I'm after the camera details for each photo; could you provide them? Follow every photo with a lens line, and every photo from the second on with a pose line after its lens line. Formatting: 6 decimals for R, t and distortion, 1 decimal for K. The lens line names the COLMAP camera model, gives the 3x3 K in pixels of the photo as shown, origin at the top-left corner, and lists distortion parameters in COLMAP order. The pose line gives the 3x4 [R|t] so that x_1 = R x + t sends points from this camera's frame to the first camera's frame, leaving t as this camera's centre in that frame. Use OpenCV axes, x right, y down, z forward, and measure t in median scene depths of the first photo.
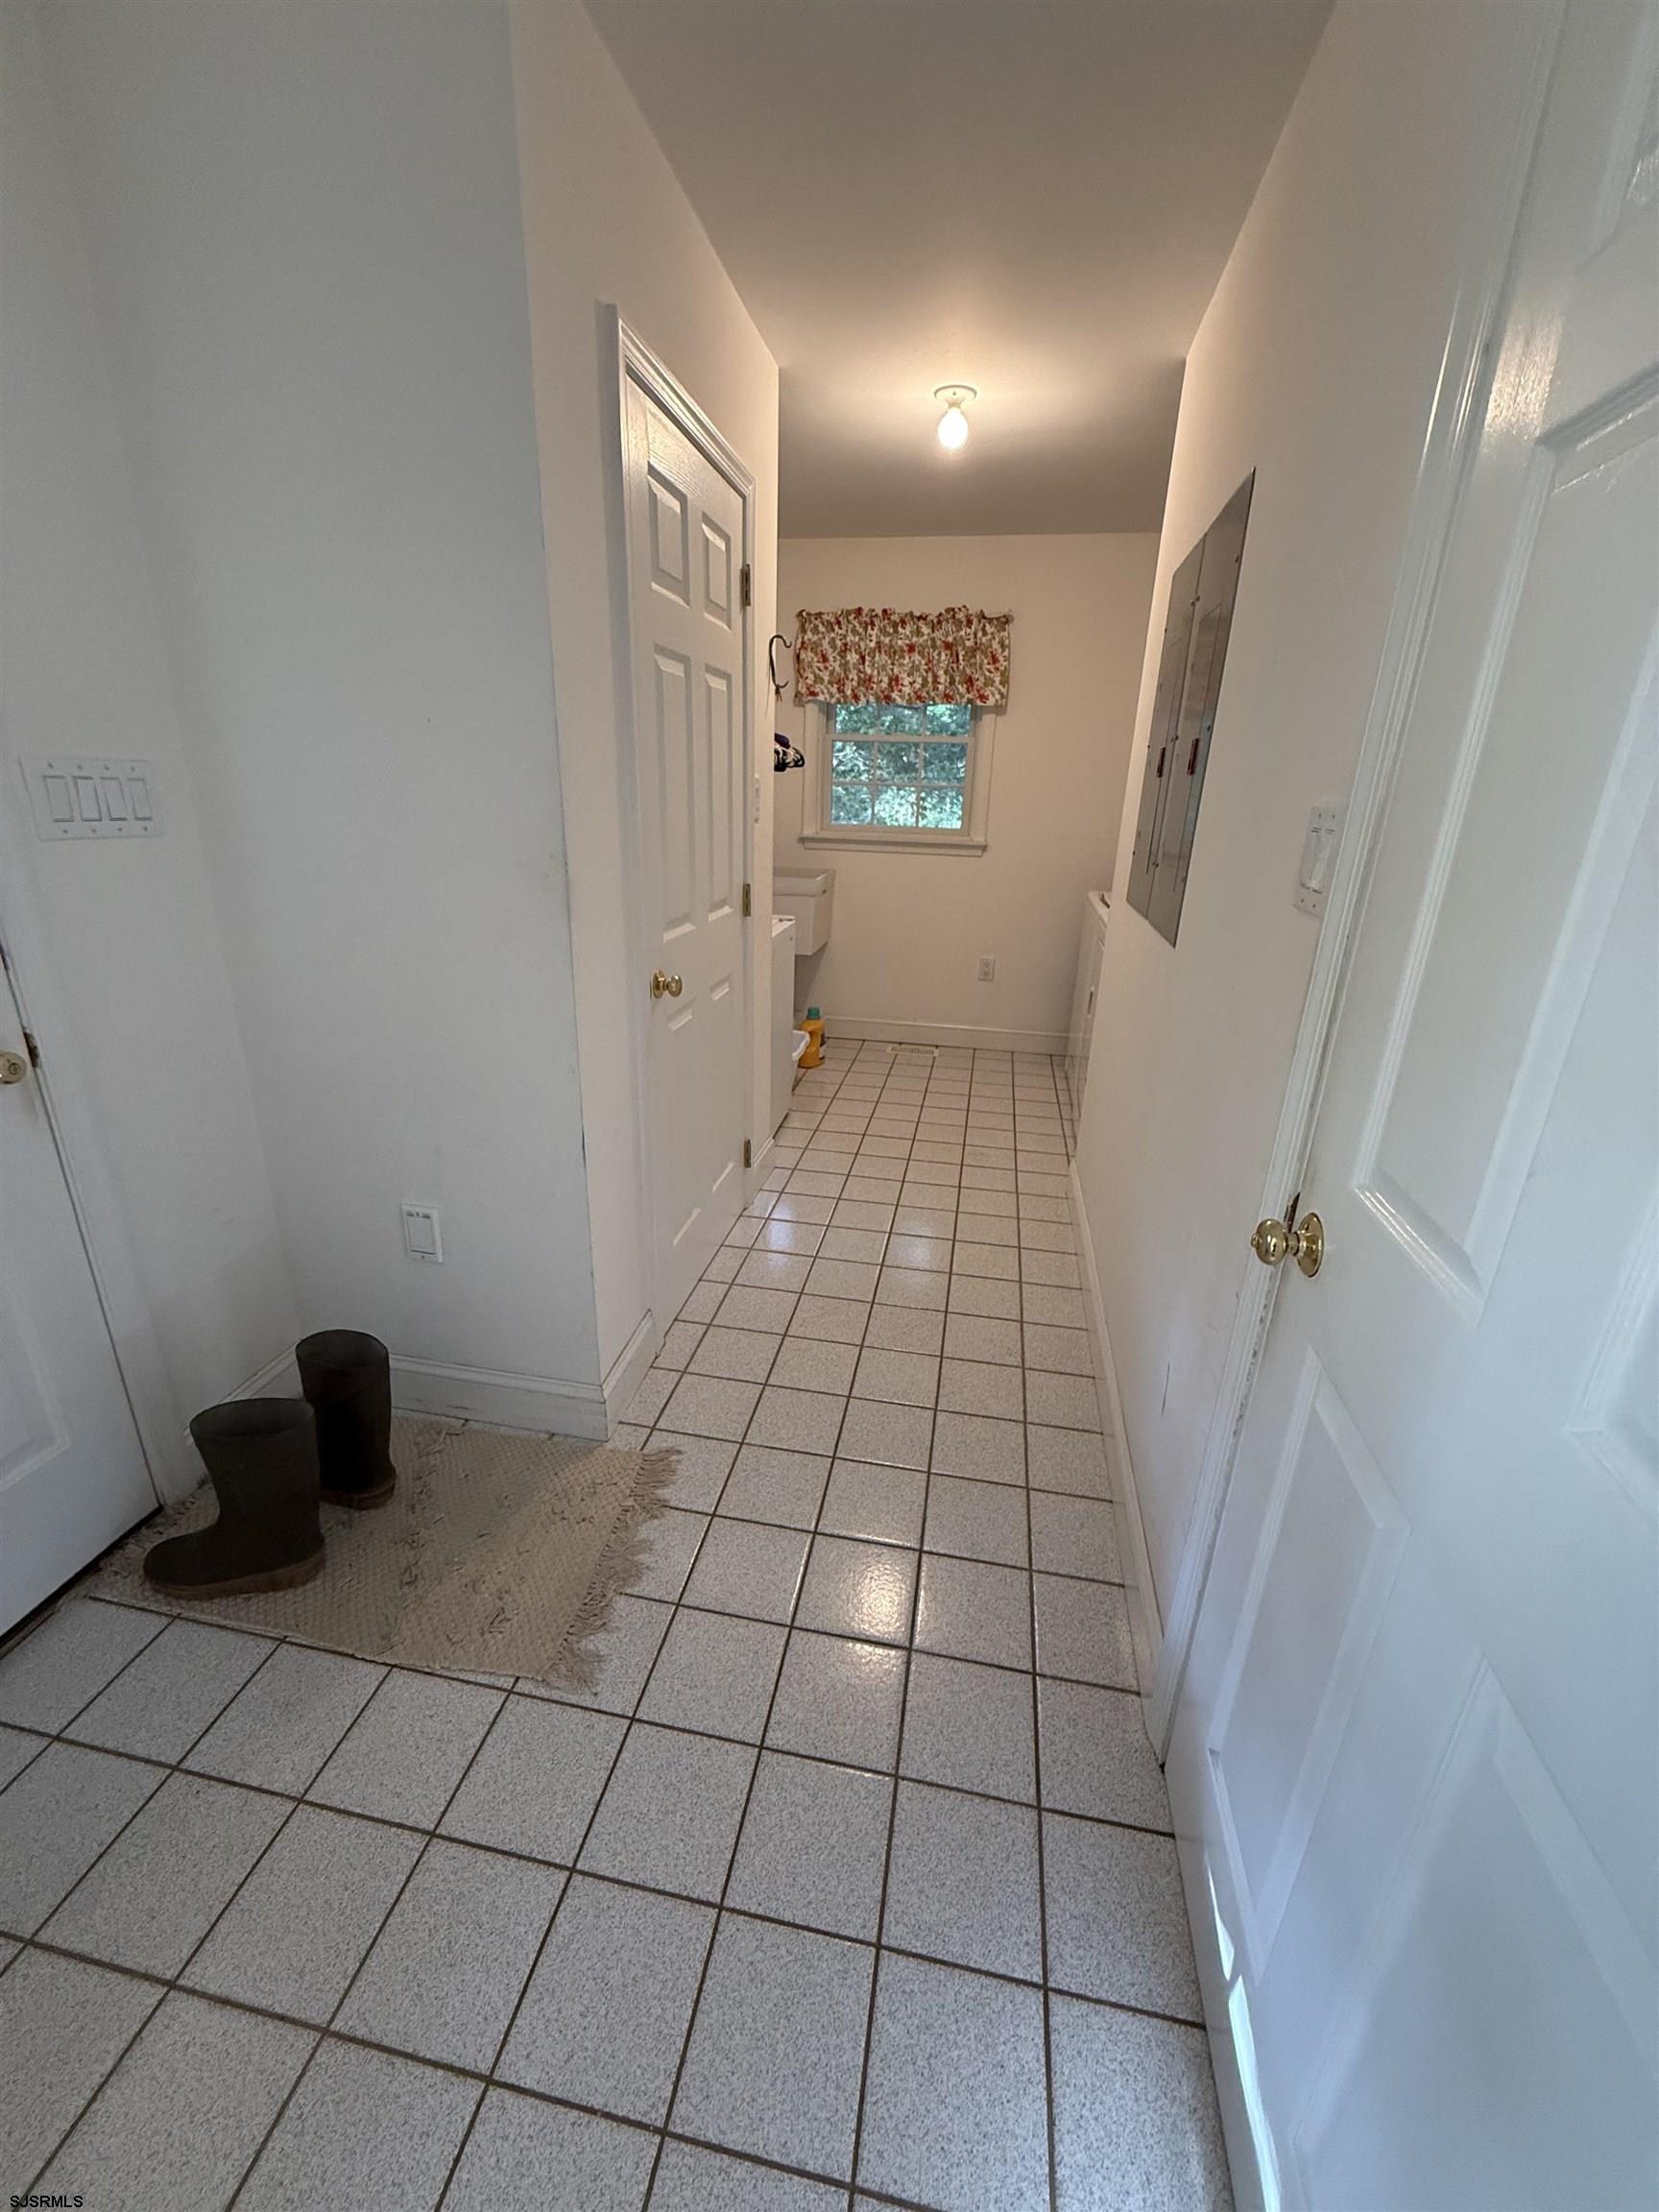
lens RADIAL K [[878.2, 0, 831.2], [0, 878.2, 1094.9], [0, 0, 1]] dist [-0.001885, 0.000846]
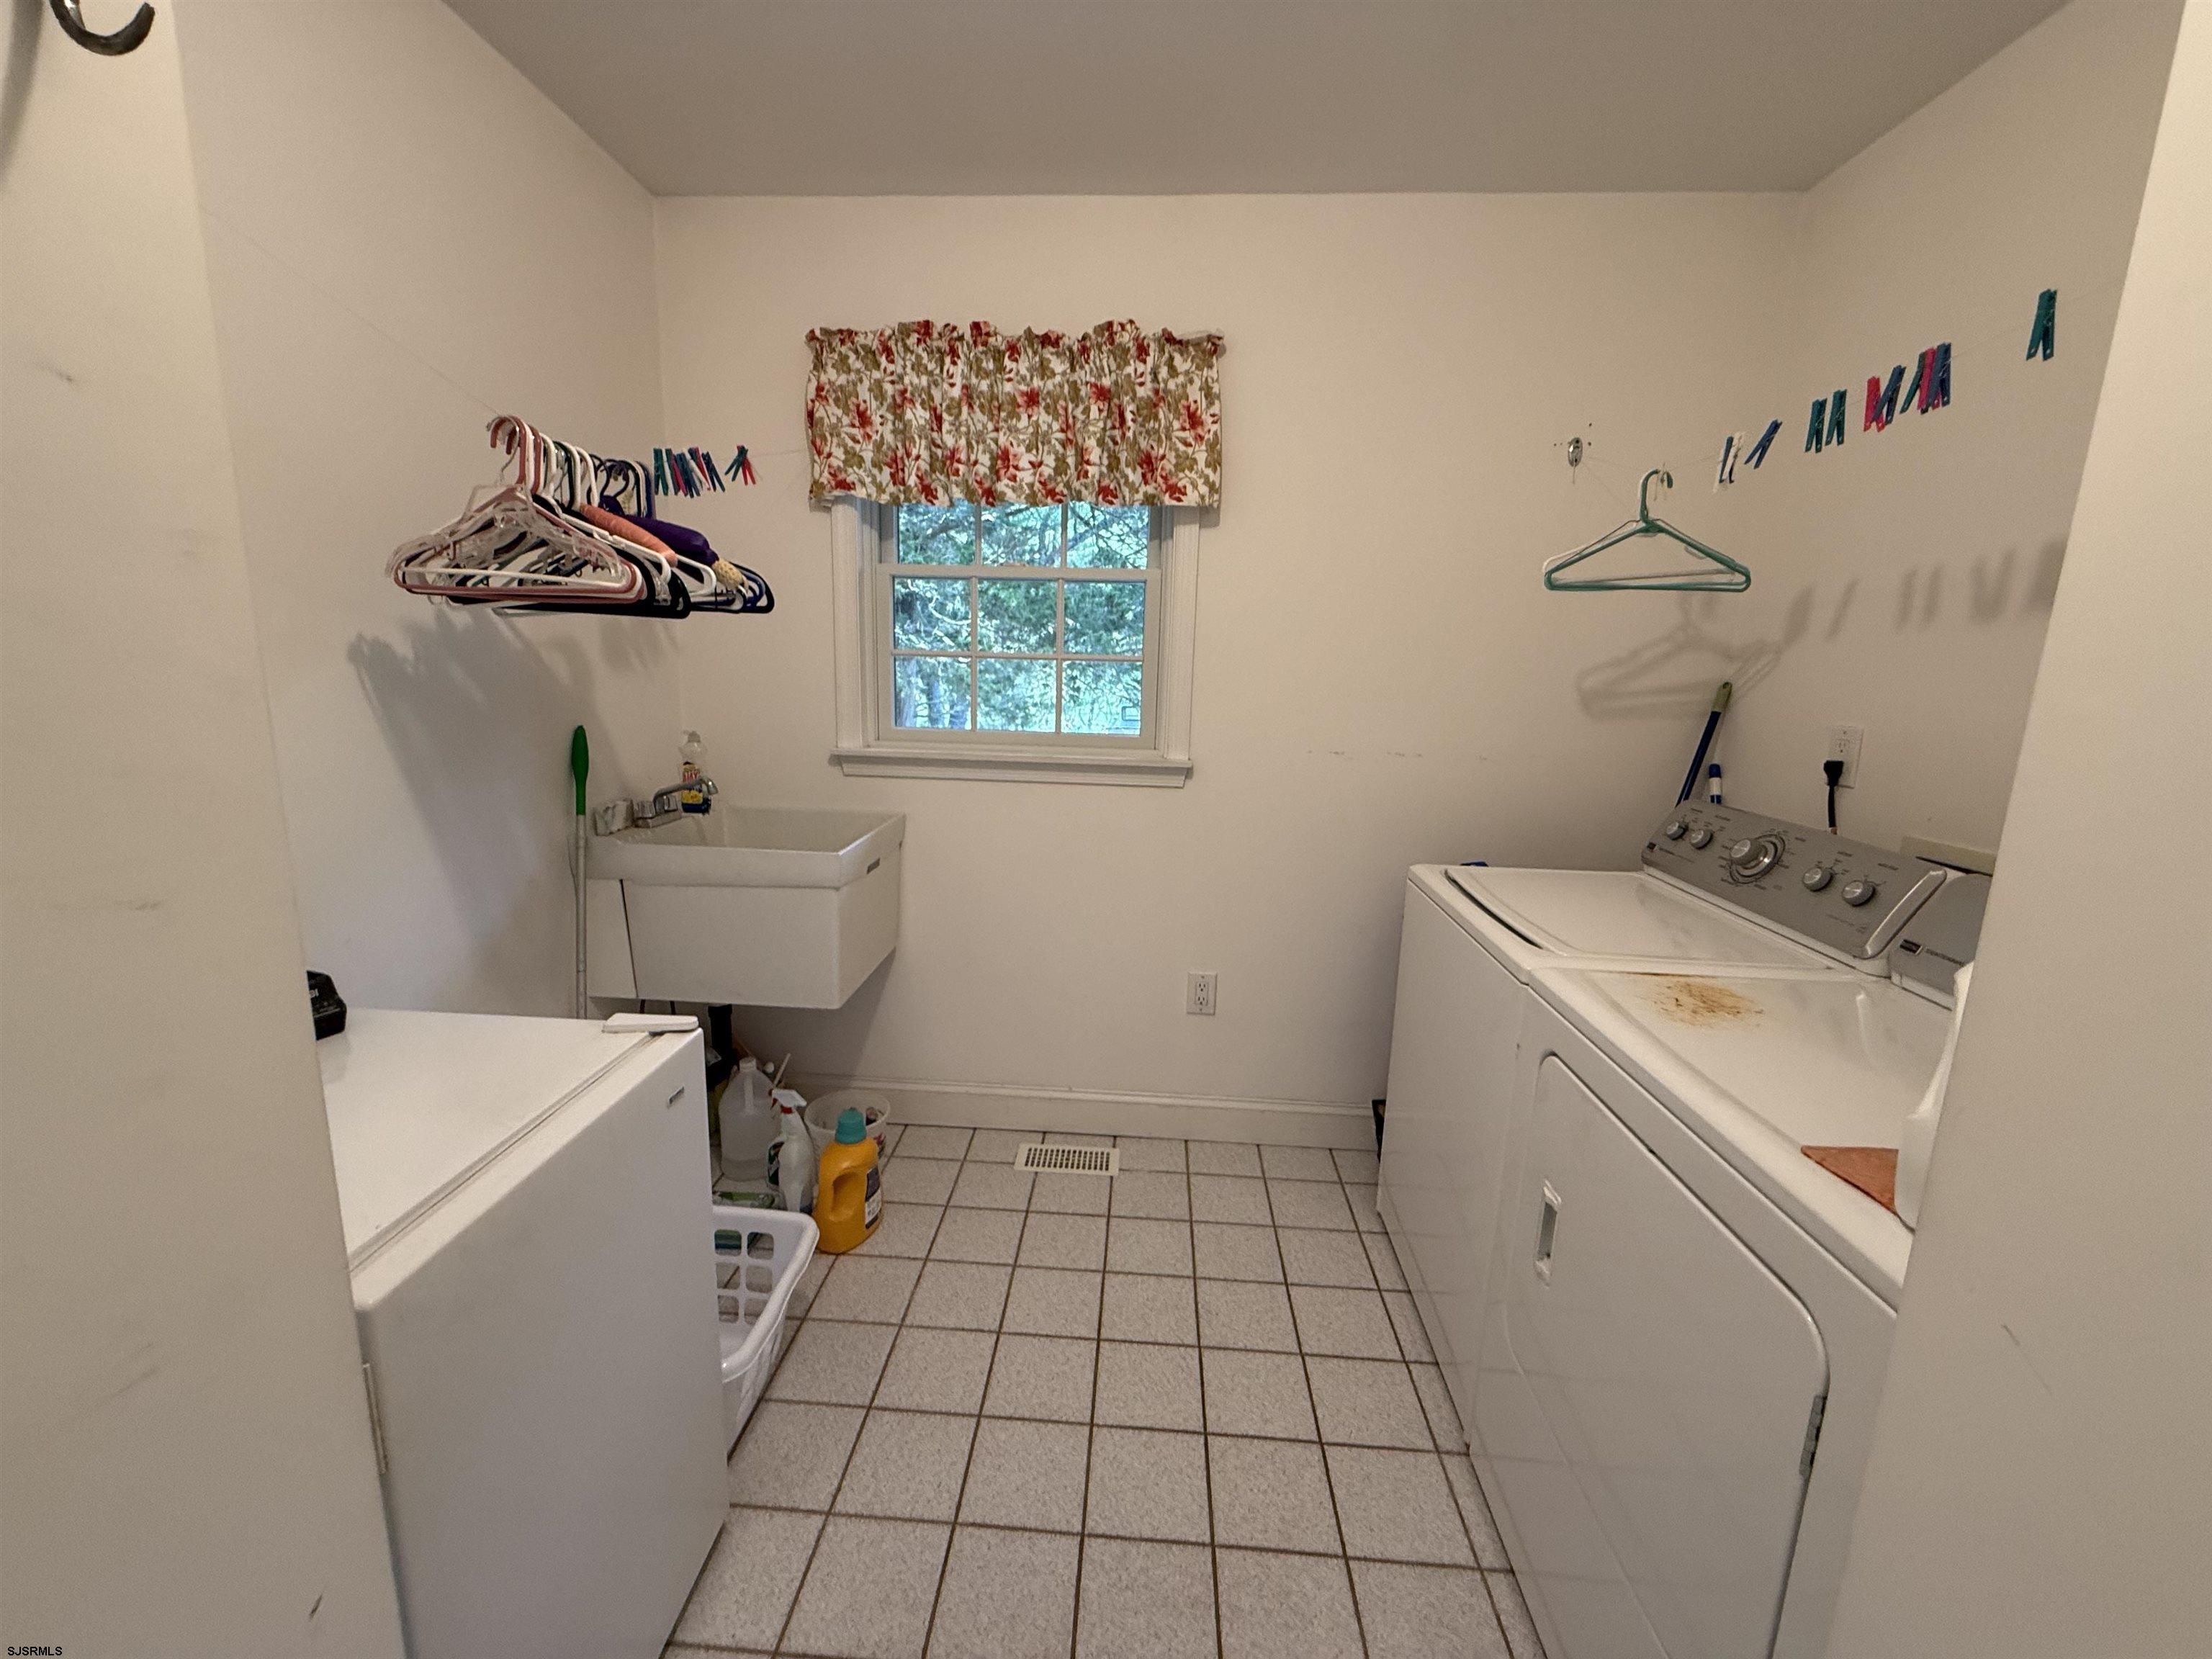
lens RADIAL K [[878.2, 0, 1100.7], [0, 878.2, 826.8], [0, 0, 1]] dist [-0.001885, 0.000846]
pose [[0.992944, -0.025984, 0.115706, 0.065053], [0.043239, 0.987859, -0.149216, -0.183740], [-0.110424, 0.153166, 0.982012, 0.528320]]
